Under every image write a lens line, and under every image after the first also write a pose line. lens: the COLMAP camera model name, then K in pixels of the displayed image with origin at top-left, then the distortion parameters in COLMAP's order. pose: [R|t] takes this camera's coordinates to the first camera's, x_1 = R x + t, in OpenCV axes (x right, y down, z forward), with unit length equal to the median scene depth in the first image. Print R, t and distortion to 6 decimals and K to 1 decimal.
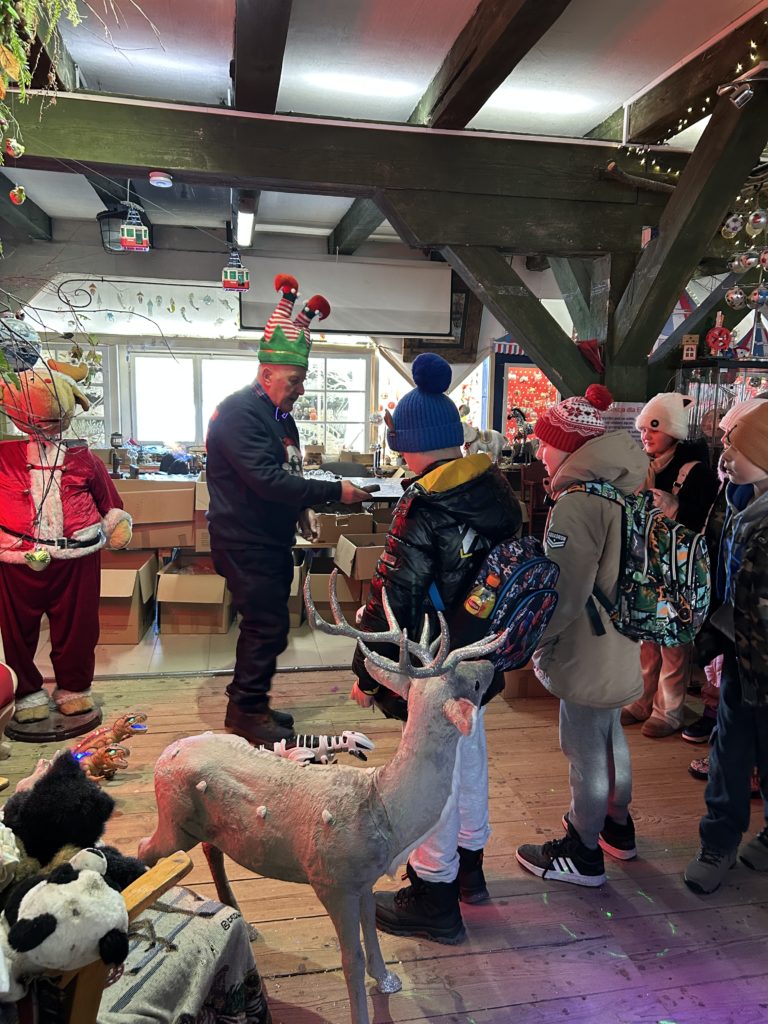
lens RADIAL K [[763.5, 0, 381.8], [0, 763.5, 512.4], [0, 0, 1]] dist [0.034483, -0.022444]
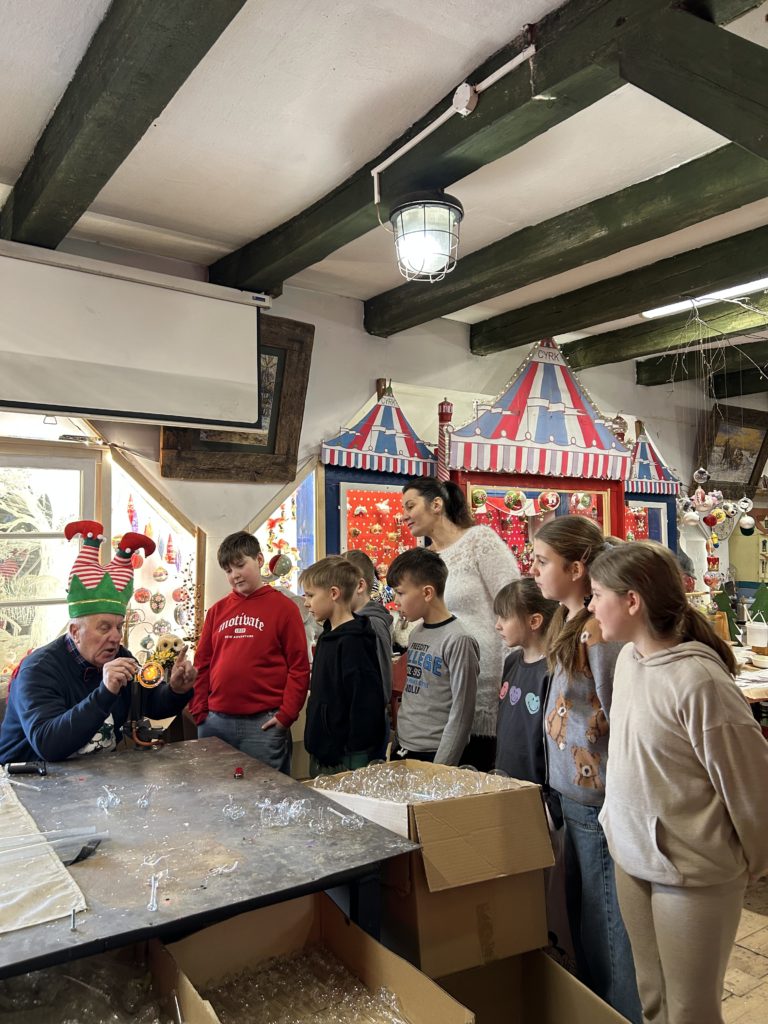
lens RADIAL K [[763.5, 0, 384.3], [0, 763.5, 508.8], [0, 0, 1]] dist [0.034483, -0.022444]
pose [[0.911814, -0.001375, 0.410602, -0.047141], [0.075341, 0.983577, -0.164015, -0.083285], [-0.403633, 0.180486, 0.896942, 0.501205]]
